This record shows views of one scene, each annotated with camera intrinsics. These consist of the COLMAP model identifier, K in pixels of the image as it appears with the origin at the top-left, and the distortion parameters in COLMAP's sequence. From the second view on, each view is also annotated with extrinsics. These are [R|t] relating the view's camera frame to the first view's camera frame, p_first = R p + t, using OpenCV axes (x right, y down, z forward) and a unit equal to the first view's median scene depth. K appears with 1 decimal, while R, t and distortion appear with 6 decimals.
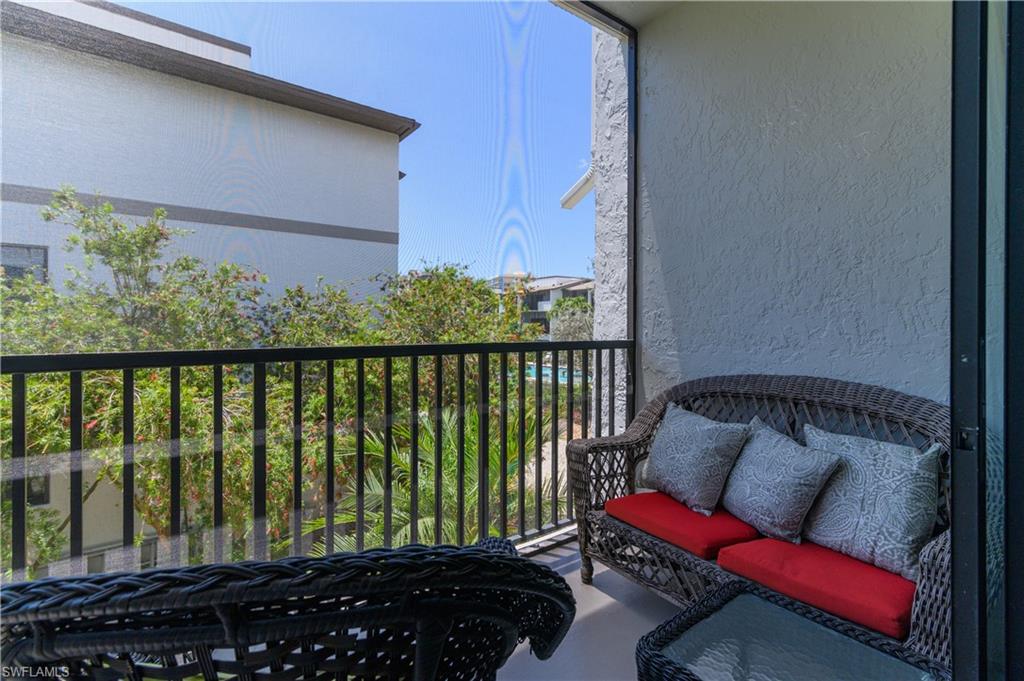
lens RADIAL K [[470.6, 0, 509.1], [0, 470.6, 338.6], [0, 0, 1]] dist [0.004189, -0.000023]
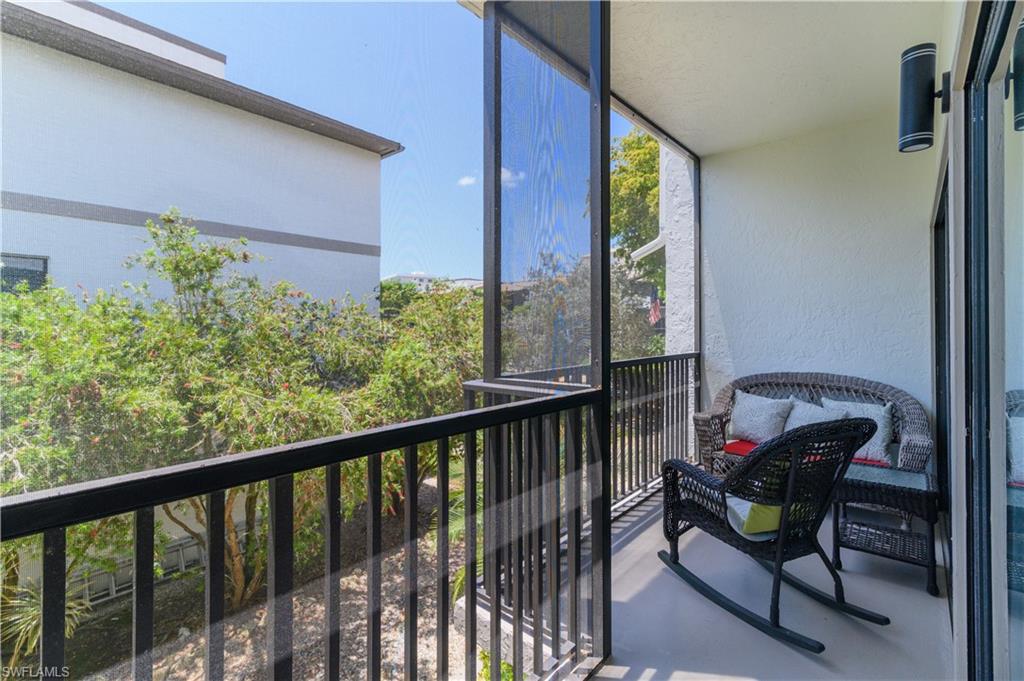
lens RADIAL K [[470.6, 0, 515.6], [0, 470.6, 333.9], [0, 0, 1]] dist [0.004189, -0.000023]
pose [[0.974480, -0.006736, 0.224375, -0.704148], [0.009251, 0.999906, -0.010159, -0.048539], [-0.224285, 0.011976, 0.974450, -0.413414]]
